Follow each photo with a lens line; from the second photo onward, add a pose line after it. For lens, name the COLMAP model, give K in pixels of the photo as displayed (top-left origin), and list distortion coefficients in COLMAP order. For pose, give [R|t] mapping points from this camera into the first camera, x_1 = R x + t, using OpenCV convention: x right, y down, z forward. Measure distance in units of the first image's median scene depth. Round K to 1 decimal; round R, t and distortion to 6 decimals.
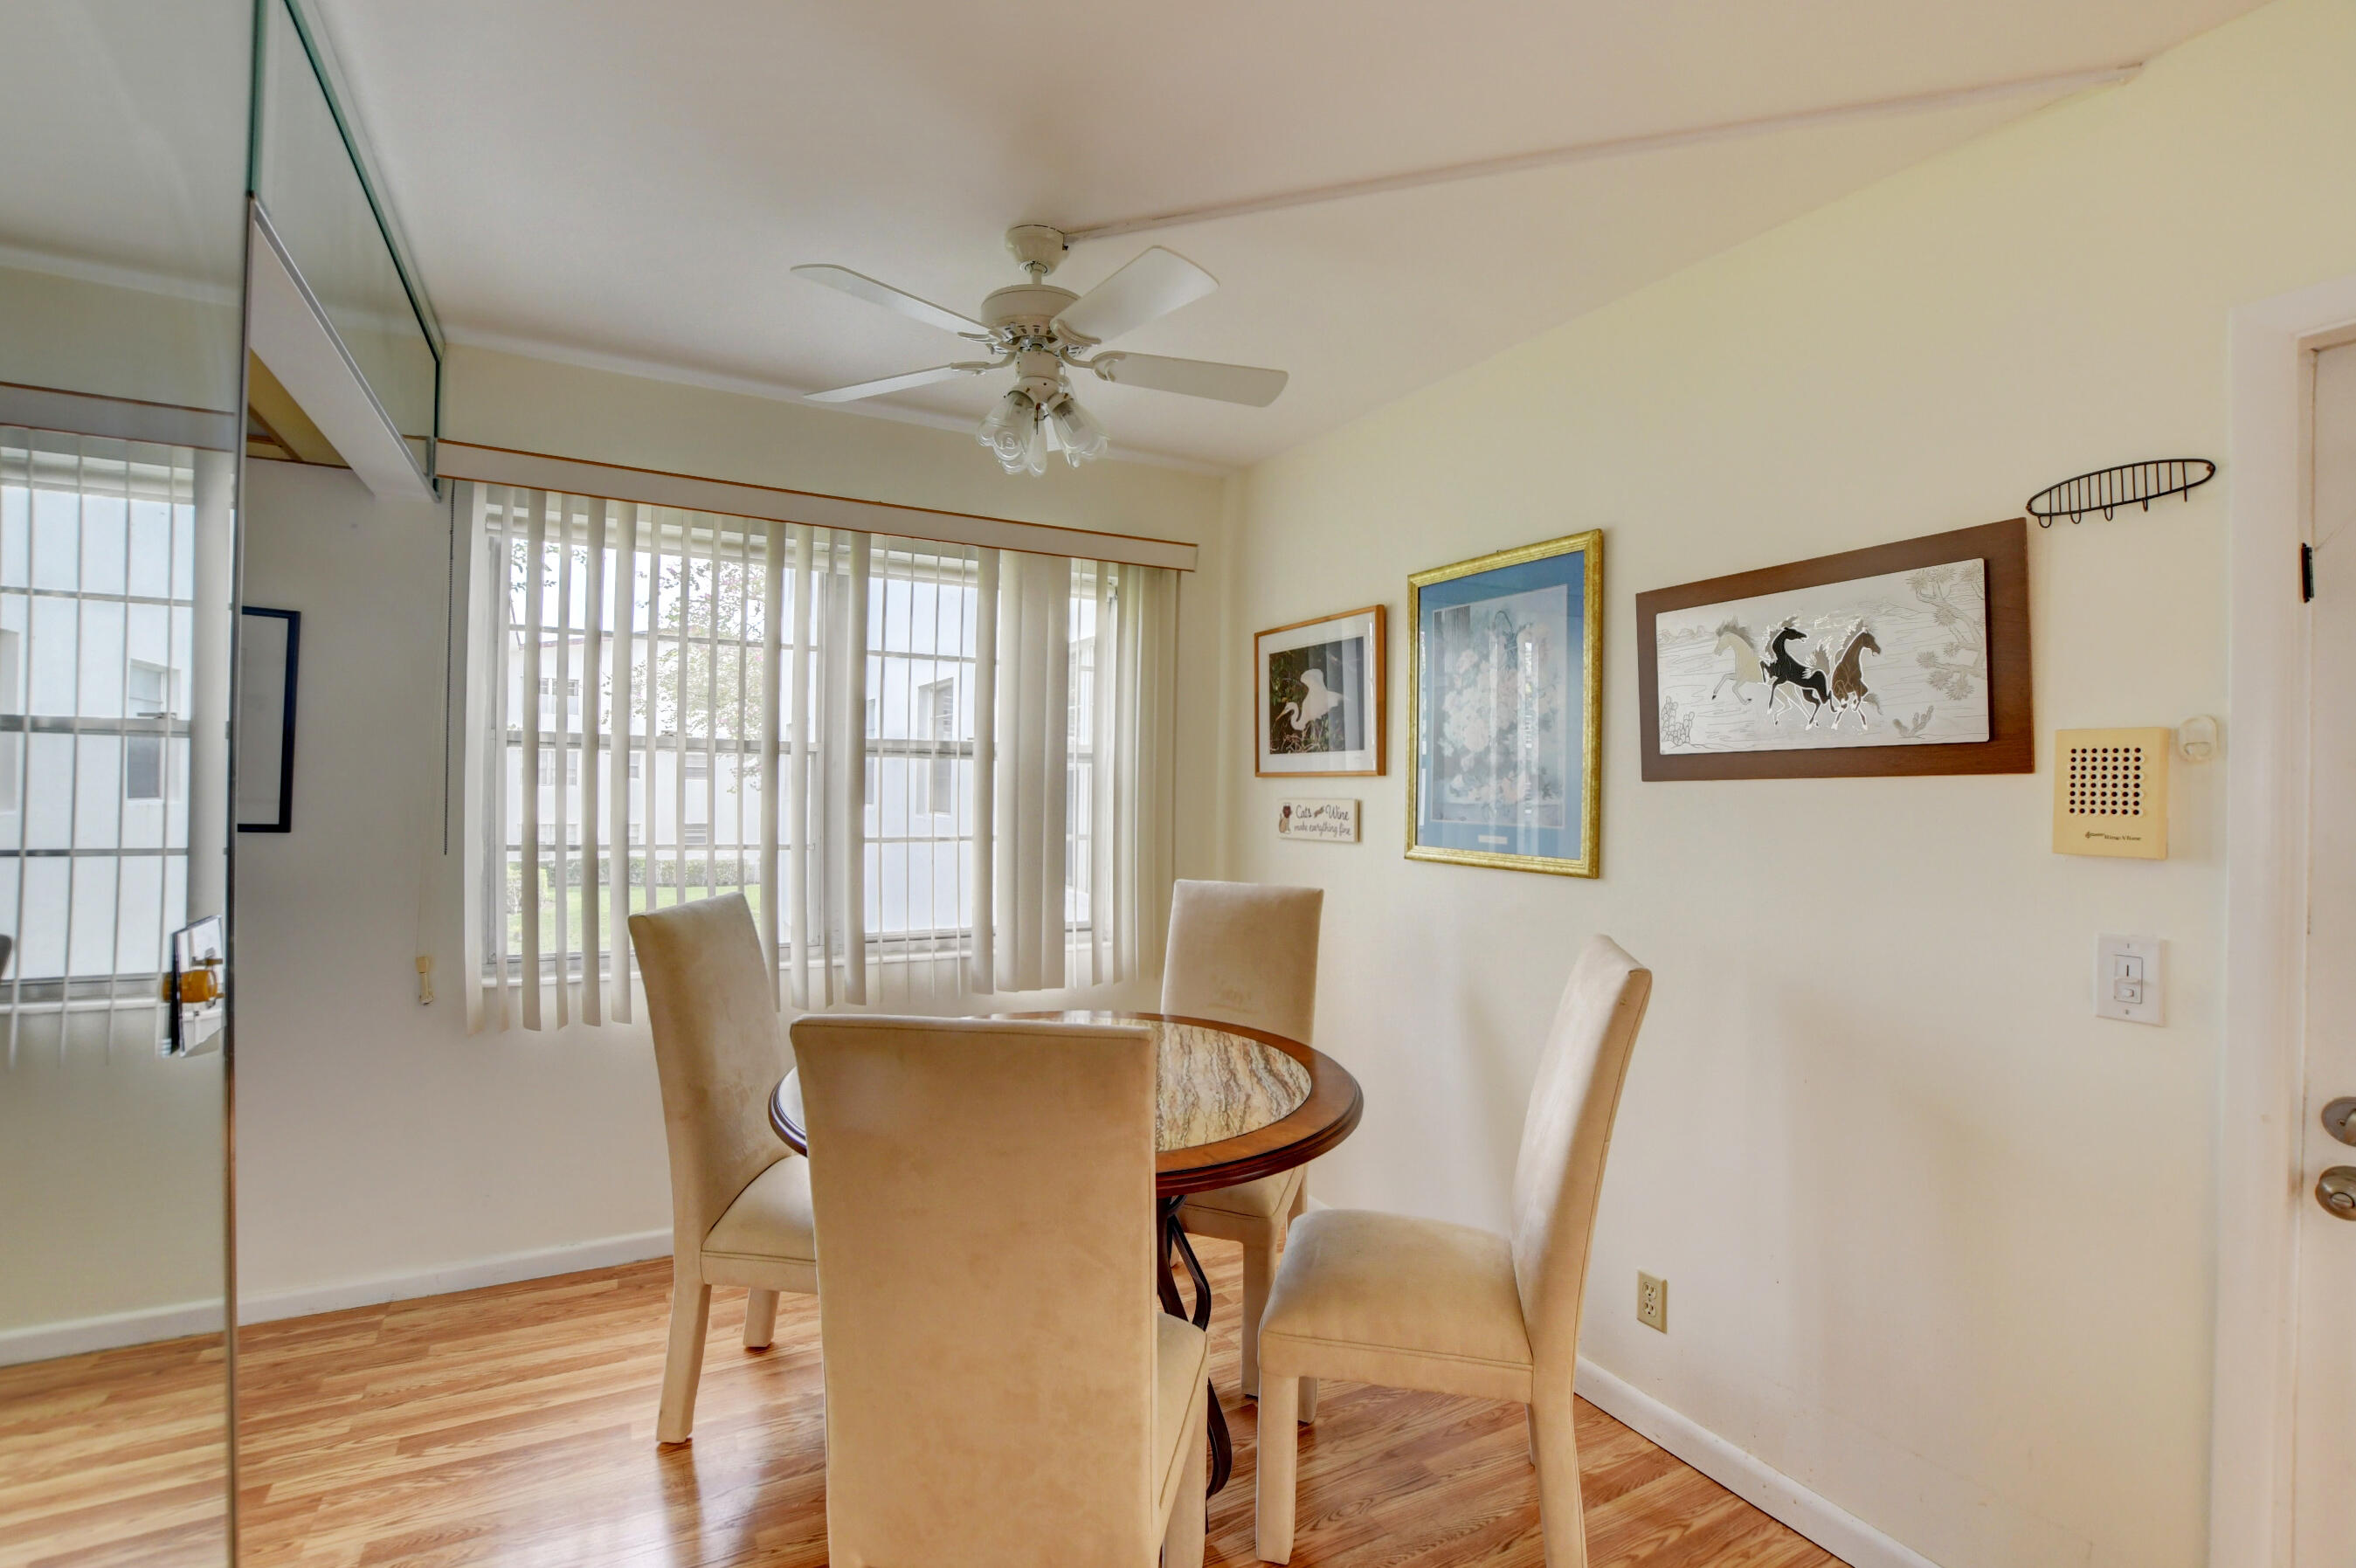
lens RADIAL K [[1036.4, 0, 1173.1], [0, 1036.4, 789.0], [0, 0, 1]] dist [-0.032607, 0.003758]
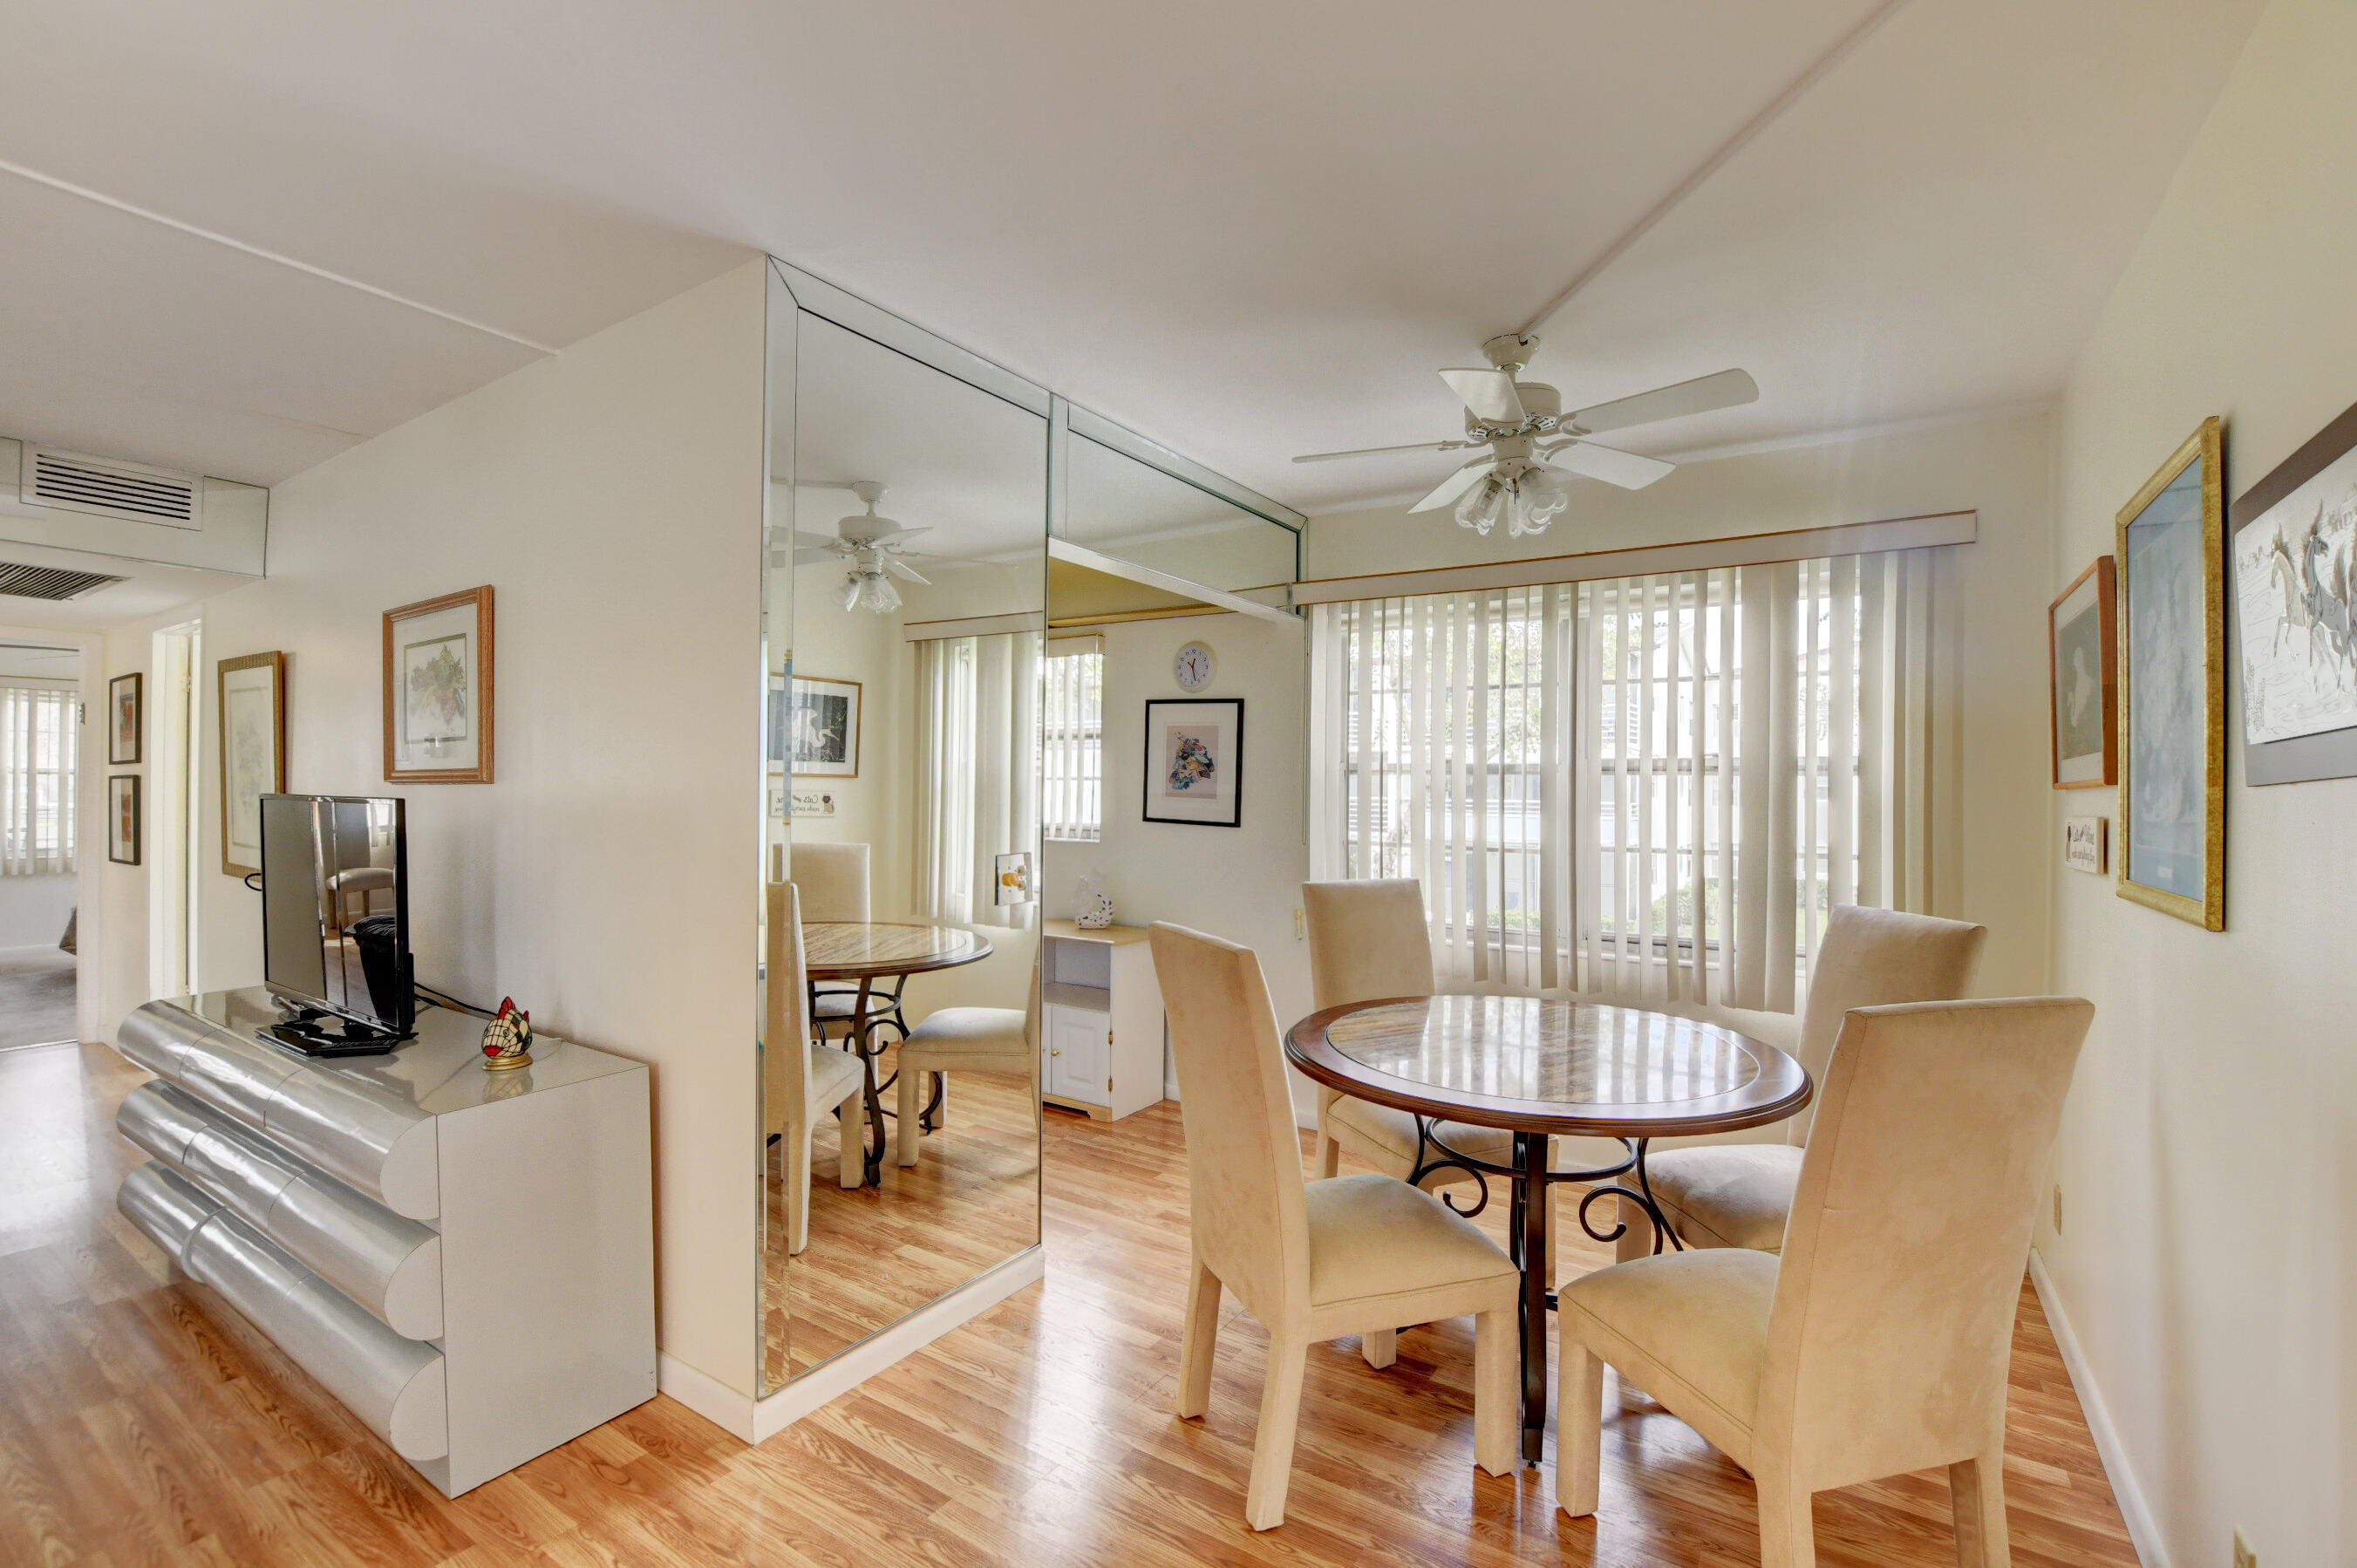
lens RADIAL K [[1036.9, 0, 1173.6], [0, 1036.9, 789.0], [0, 0, 1]] dist [-0.032607, 0.003758]
pose [[0.461316, -0.011418, -0.887163, 0.481337], [-0.008663, 0.999812, -0.017373, 0.007244], [0.887194, 0.015700, 0.461130, 0.066582]]
